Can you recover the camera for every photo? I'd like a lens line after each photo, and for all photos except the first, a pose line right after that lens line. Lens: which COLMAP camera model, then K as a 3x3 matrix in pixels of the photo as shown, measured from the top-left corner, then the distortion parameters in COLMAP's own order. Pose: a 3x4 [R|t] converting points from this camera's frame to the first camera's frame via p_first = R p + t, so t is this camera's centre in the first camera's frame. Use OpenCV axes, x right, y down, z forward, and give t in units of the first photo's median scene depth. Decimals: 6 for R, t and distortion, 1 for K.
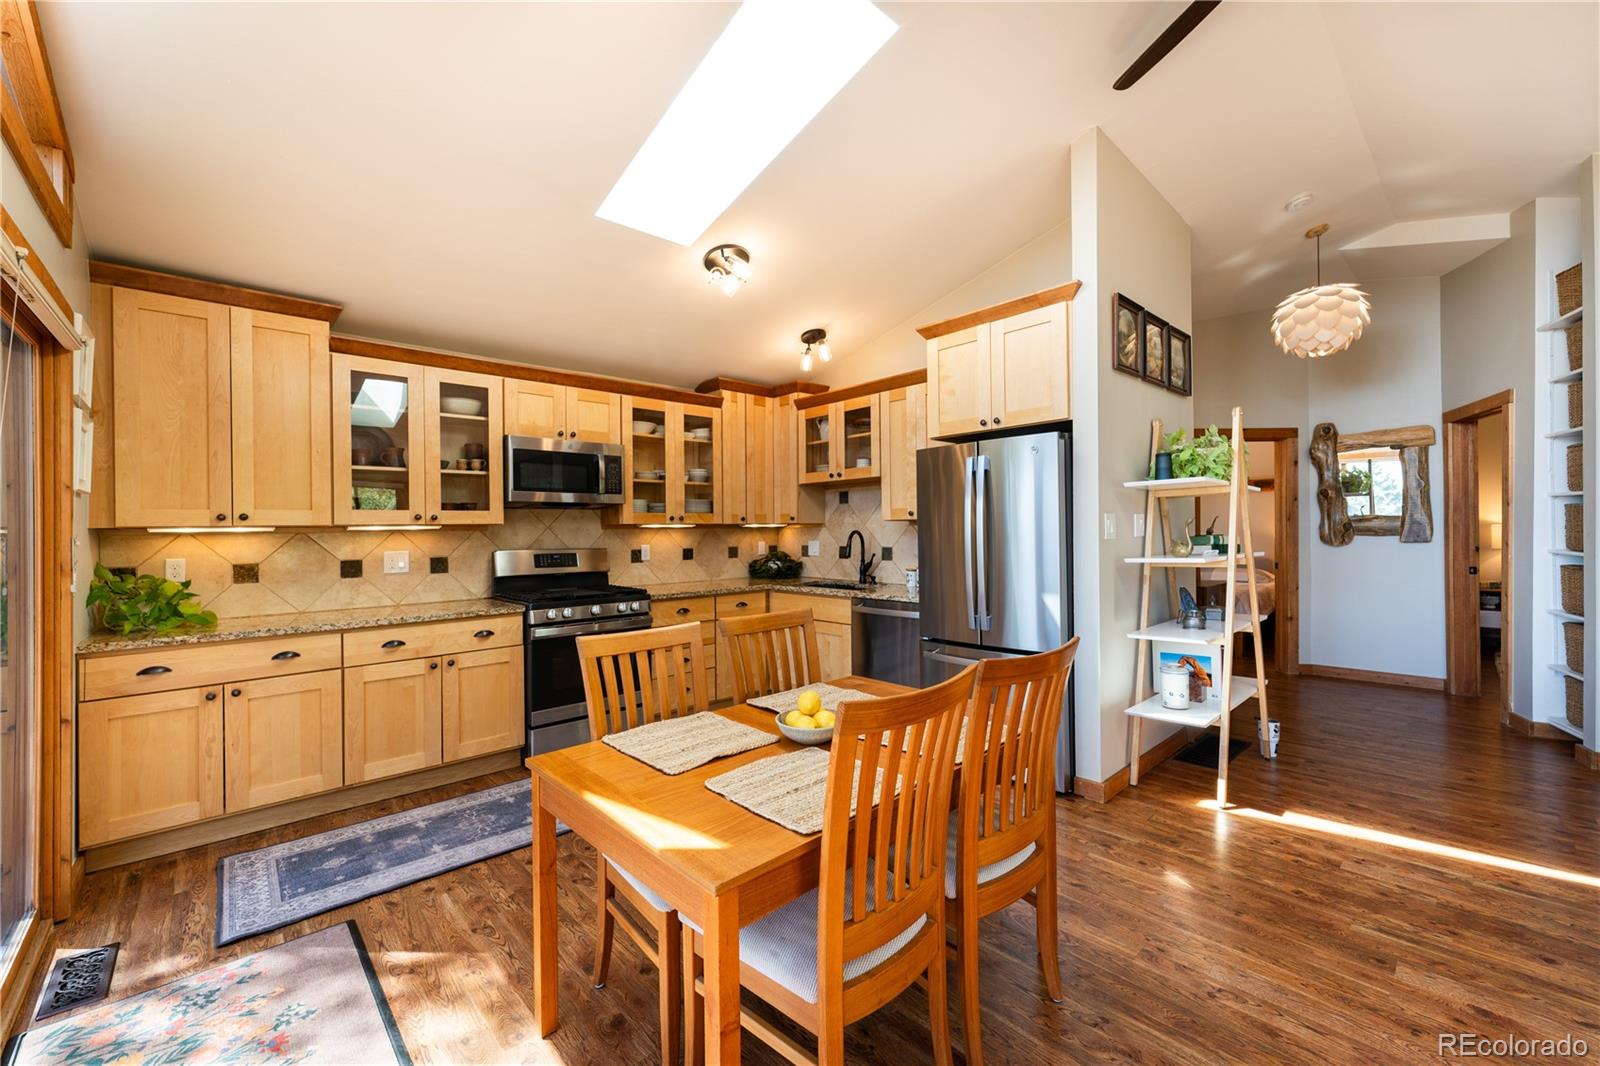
lens RADIAL K [[649.5, 0, 792.7], [0, 649.5, 533.5], [0, 0, 1]] dist [0.002240, -0.000794]
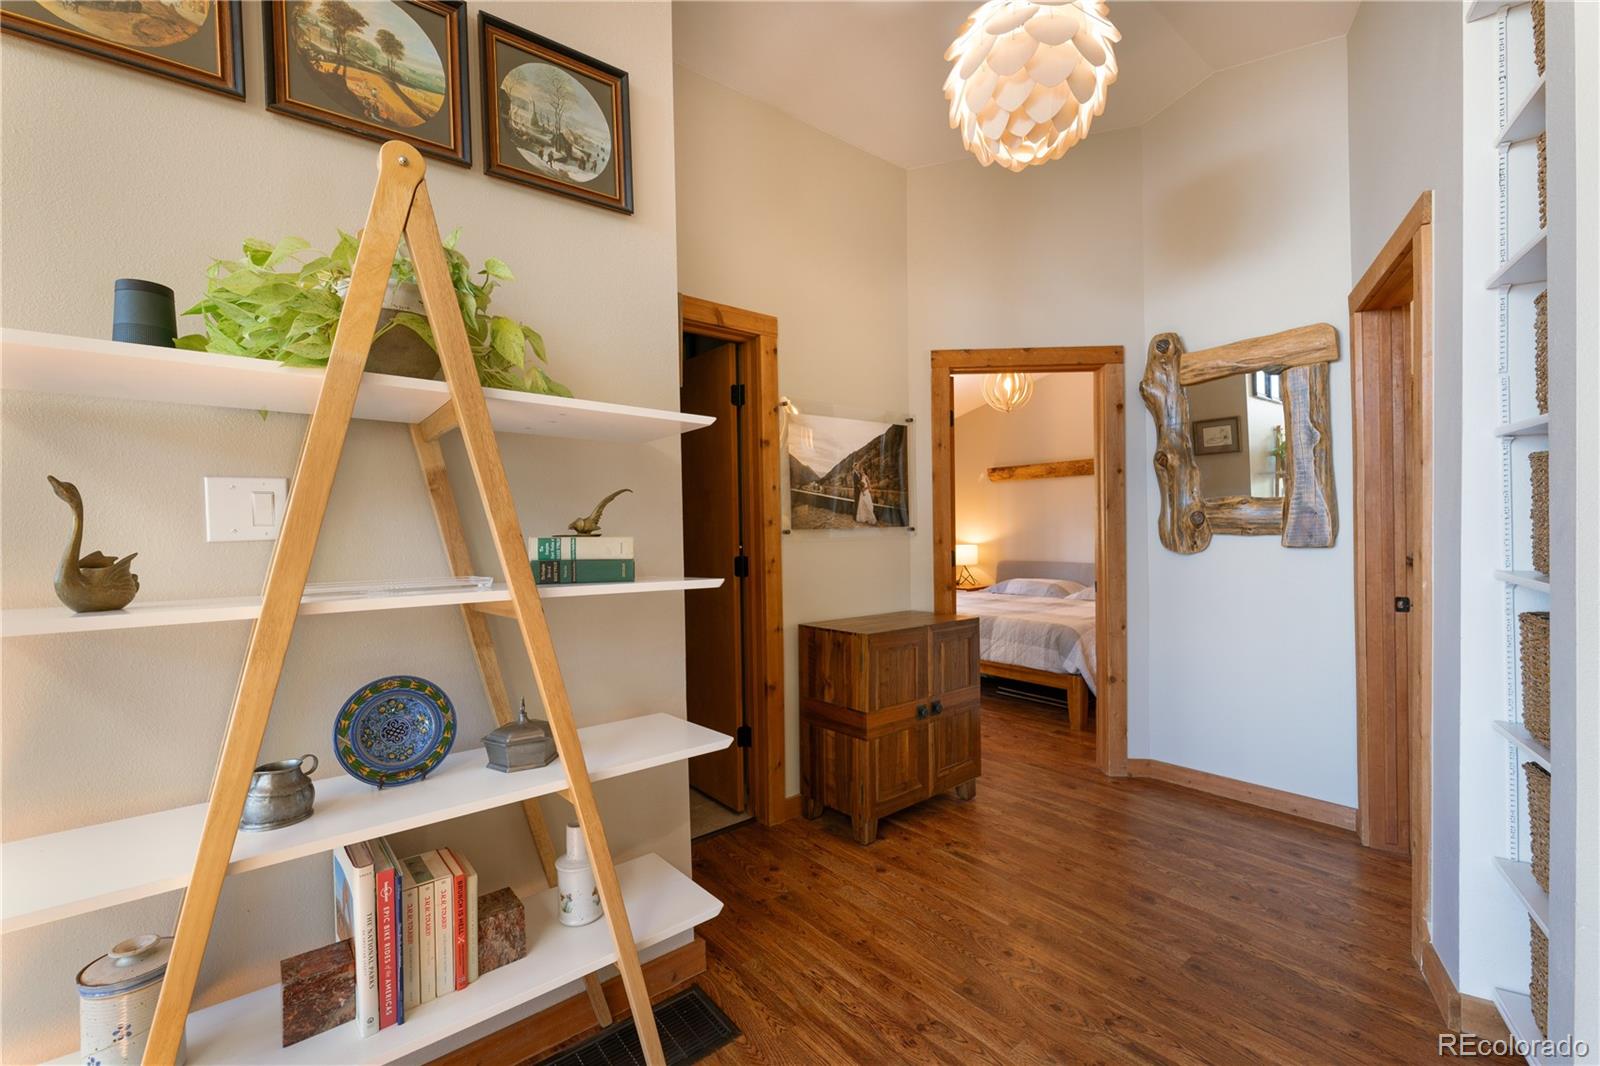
lens RADIAL K [[676.5, 0, 803.8], [0, 676.5, 535.9], [0, 0, 1]] dist [-0.000227, -0.000065]
pose [[0.998526, 0.001519, -0.054258, 0.757041], [-0.001177, 0.999979, 0.006324, 0.001149], [0.054267, -0.006250, 0.998507, 0.560422]]
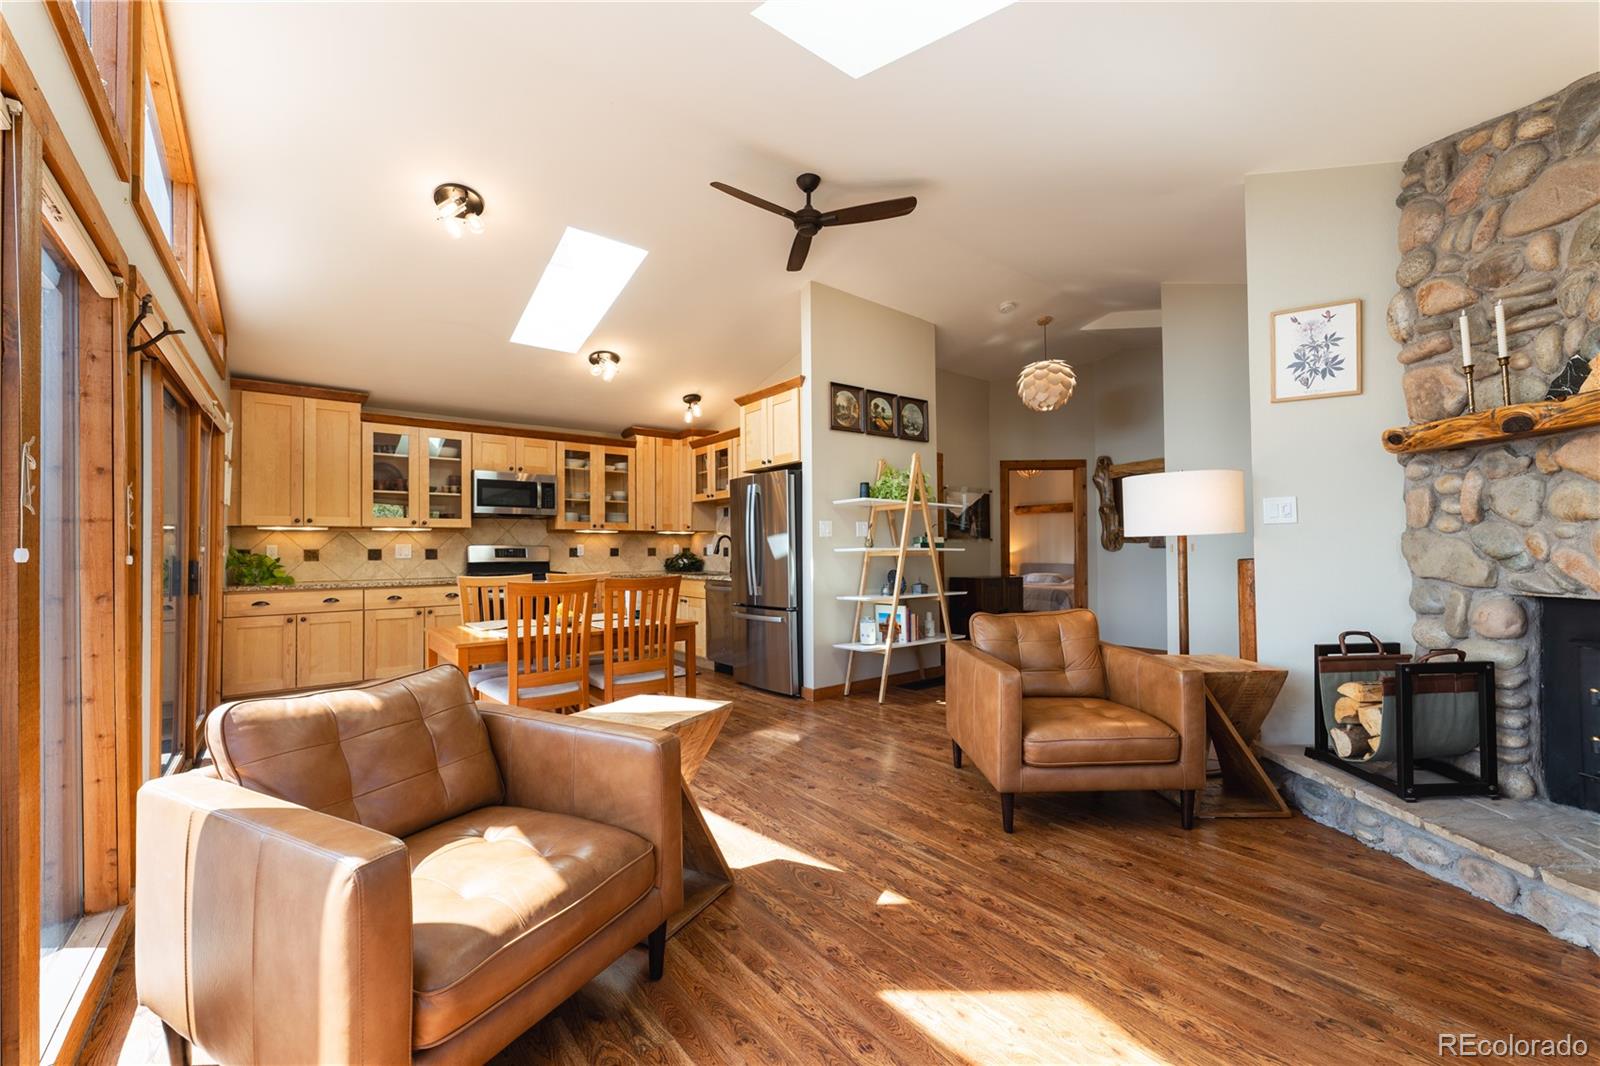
lens RADIAL K [[649.5, 0, 799.9], [0, 649.5, 547.5], [0, 0, 1]] dist [0.002240, -0.000794]
pose [[0.997344, 0.006763, -0.072516, 0.434811], [-0.007334, 0.999944, -0.007609, 0.037861], [0.072460, 0.008120, 0.997338, -0.469518]]
